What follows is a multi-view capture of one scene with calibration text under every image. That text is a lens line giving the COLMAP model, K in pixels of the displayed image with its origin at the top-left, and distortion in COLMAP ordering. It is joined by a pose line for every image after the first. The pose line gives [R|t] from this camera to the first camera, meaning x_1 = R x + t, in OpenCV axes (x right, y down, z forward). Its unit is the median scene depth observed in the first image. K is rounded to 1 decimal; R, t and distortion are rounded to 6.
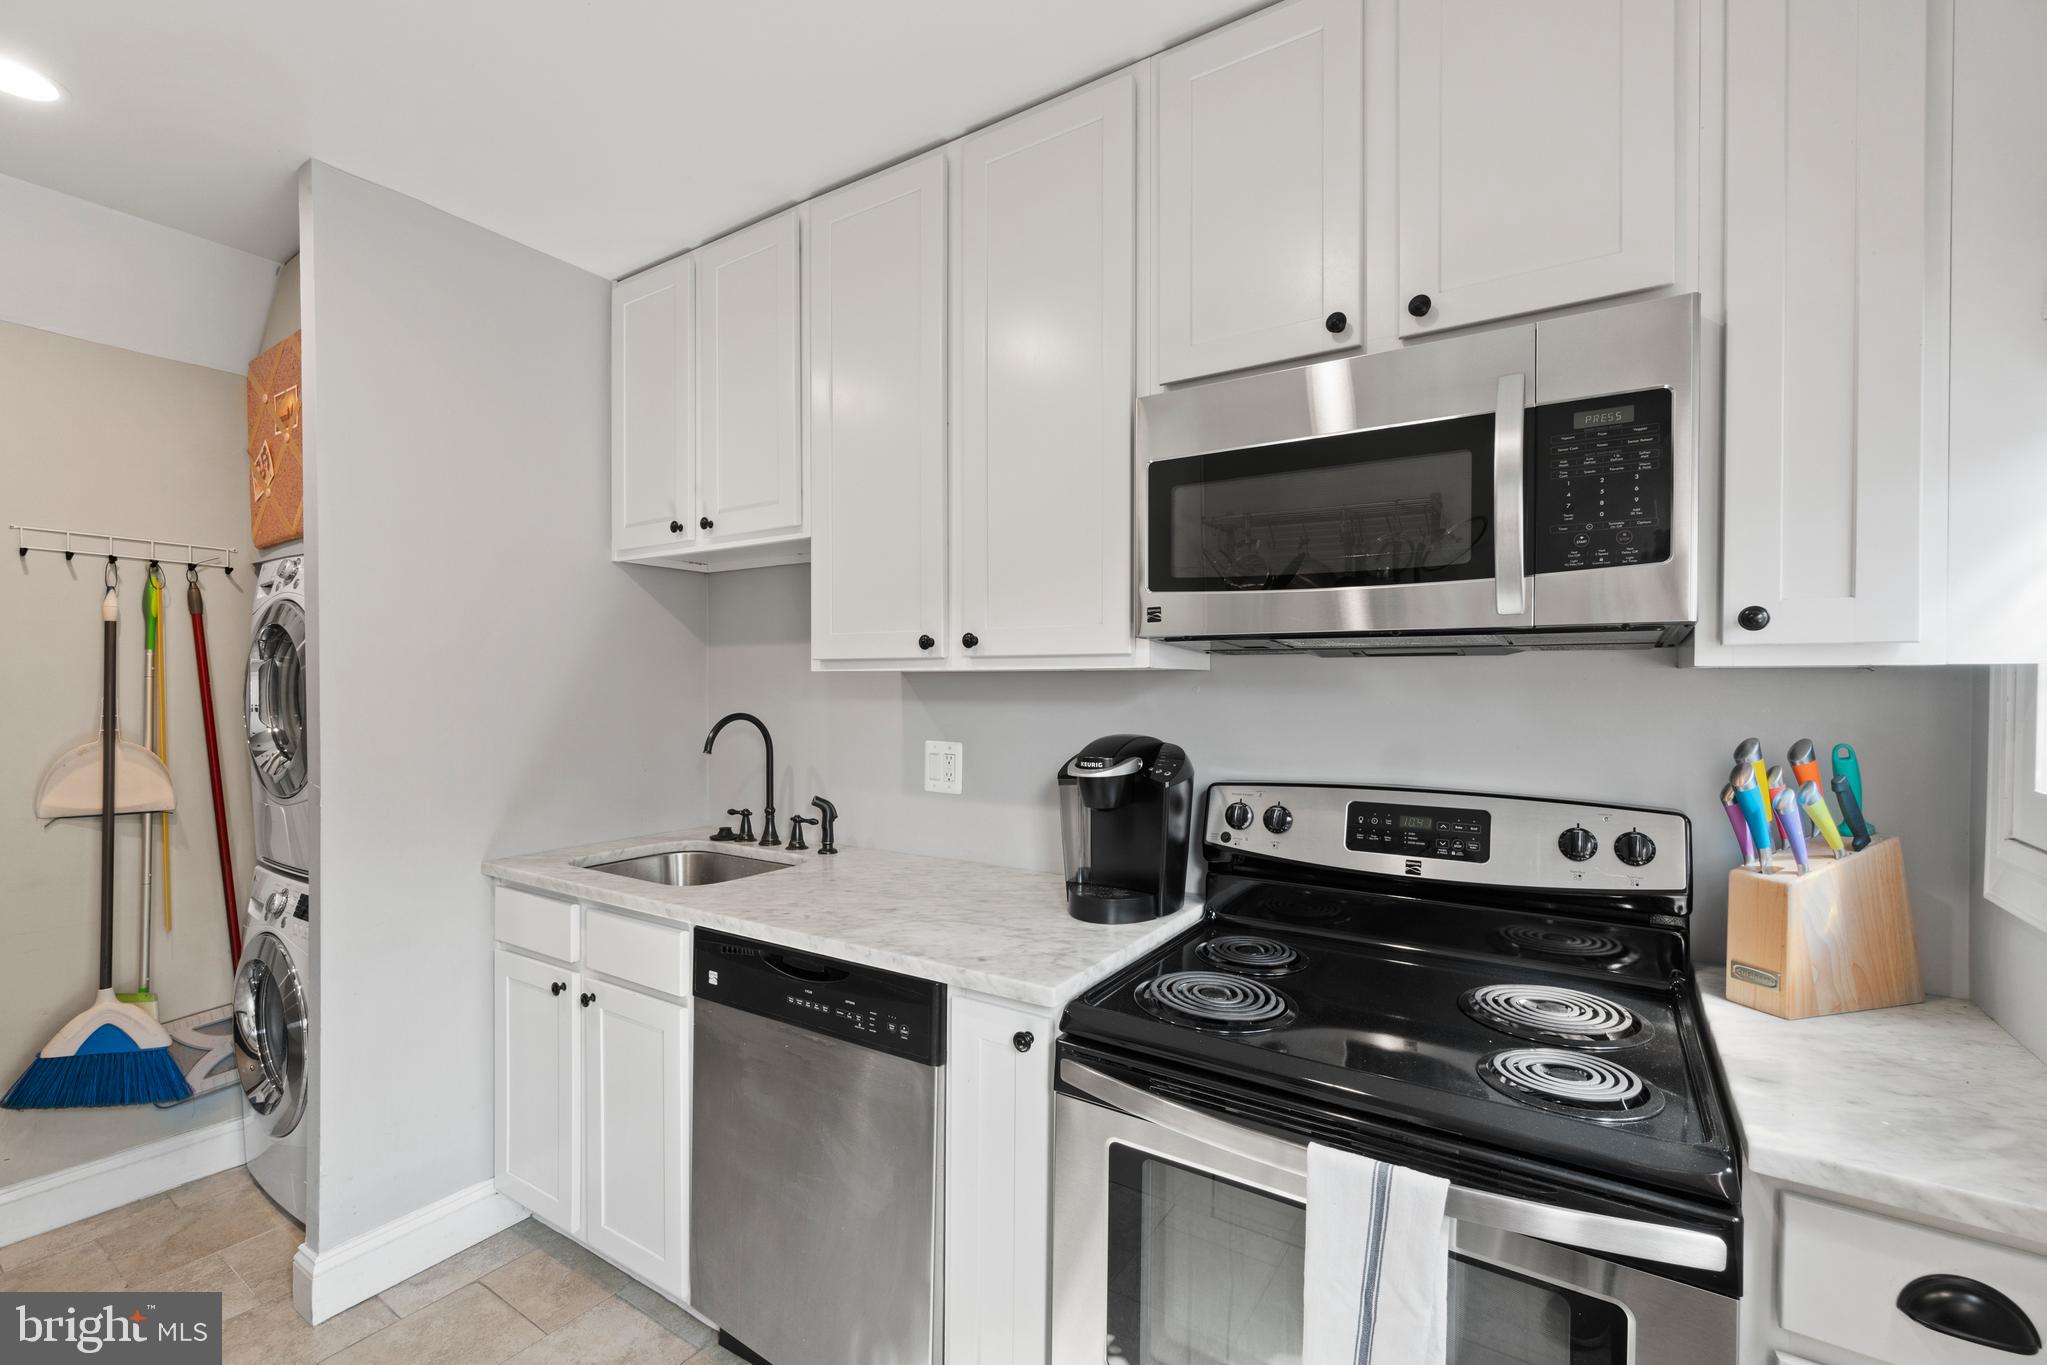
lens RADIAL K [[885.7, 0, 1028.2], [0, 885.7, 687.6], [0, 0, 1]] dist [-0.006884, 0.002550]
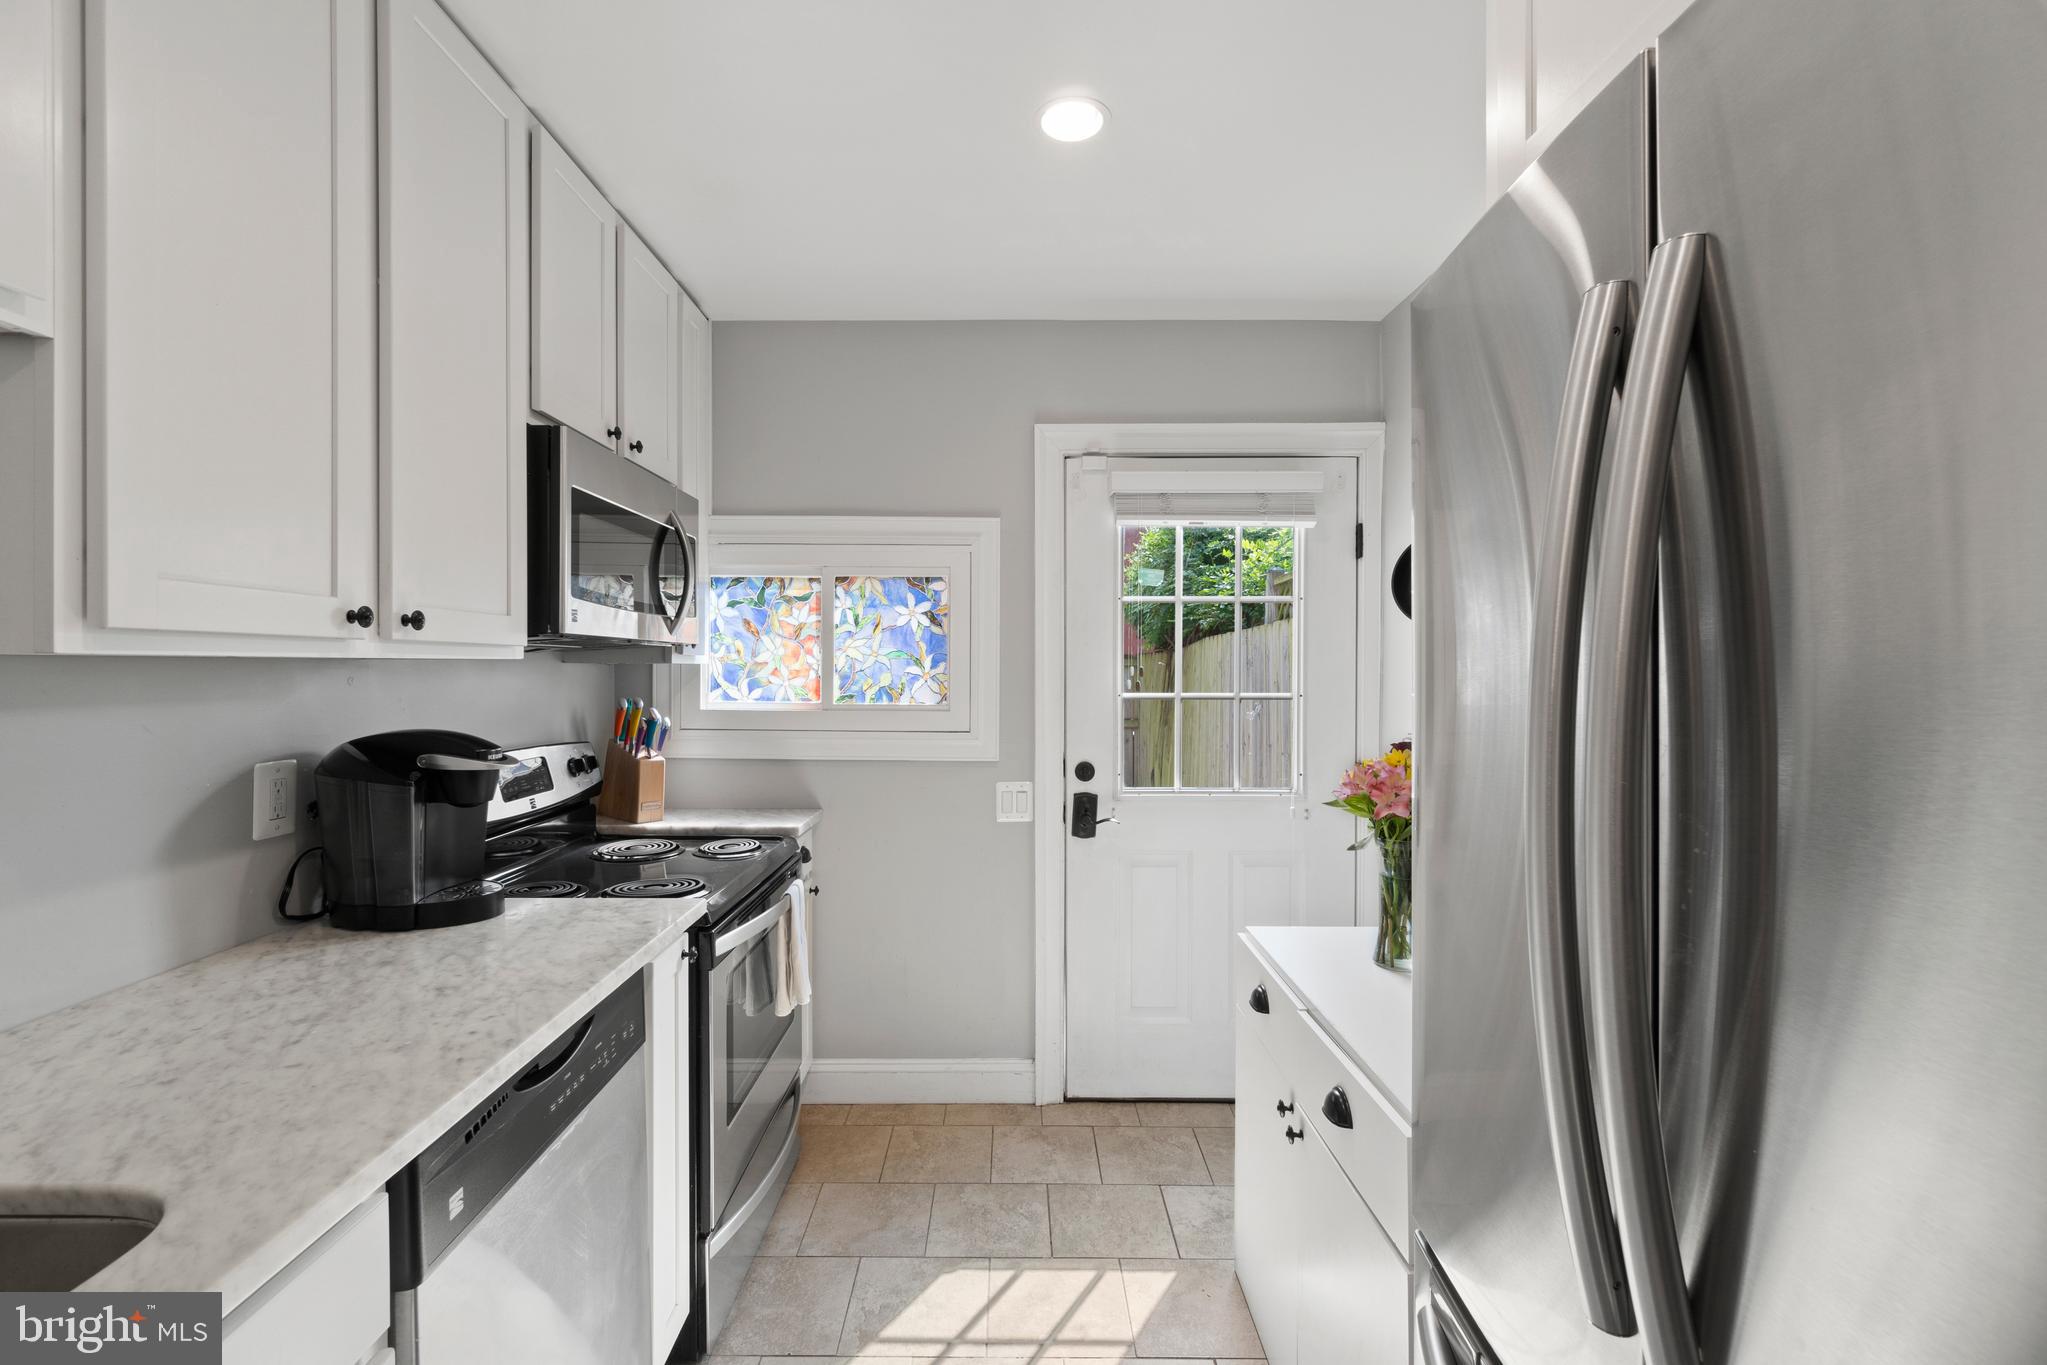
lens RADIAL K [[885.7, 0, 1004.7], [0, 885.7, 682.6], [0, 0, 1]] dist [-0.006884, 0.002550]
pose [[-0.541193, -0.019234, 0.840679, -0.991212], [0.001678, 0.999712, 0.023953, -0.016304], [-0.840897, 0.014373, -0.541004, 0.984773]]
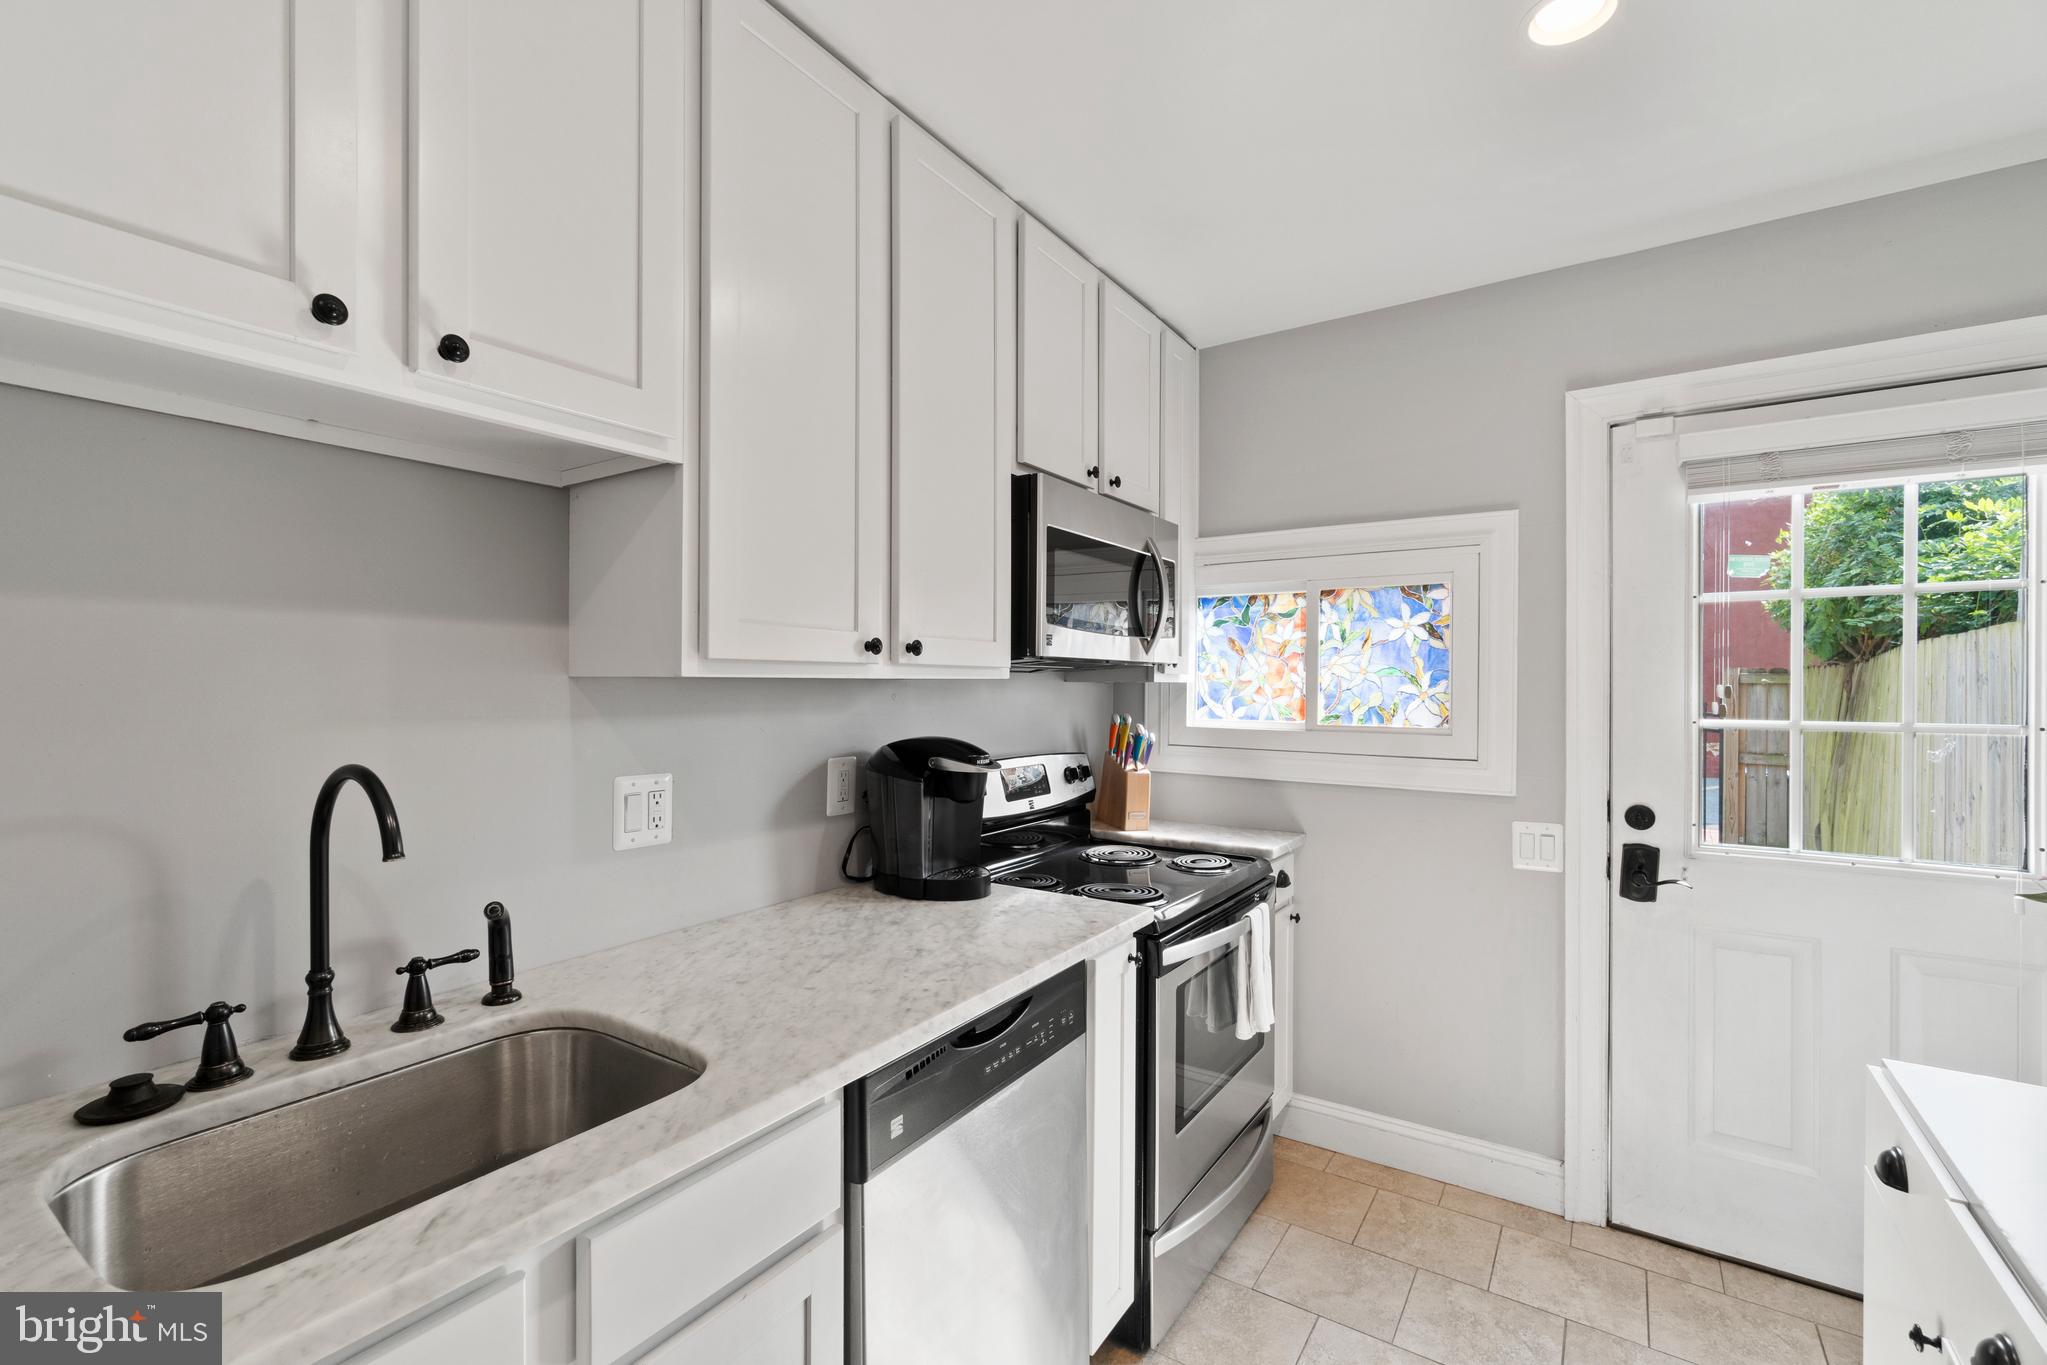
lens RADIAL K [[885.7, 0, 1006.1], [0, 885.7, 694.0], [0, 0, 1]] dist [-0.006884, 0.002550]
pose [[0.026391, -0.014123, 0.999552, -1.013025], [0.004967, 0.999890, 0.013997, -0.015999], [-0.999639, 0.004595, 0.026458, 0.877129]]
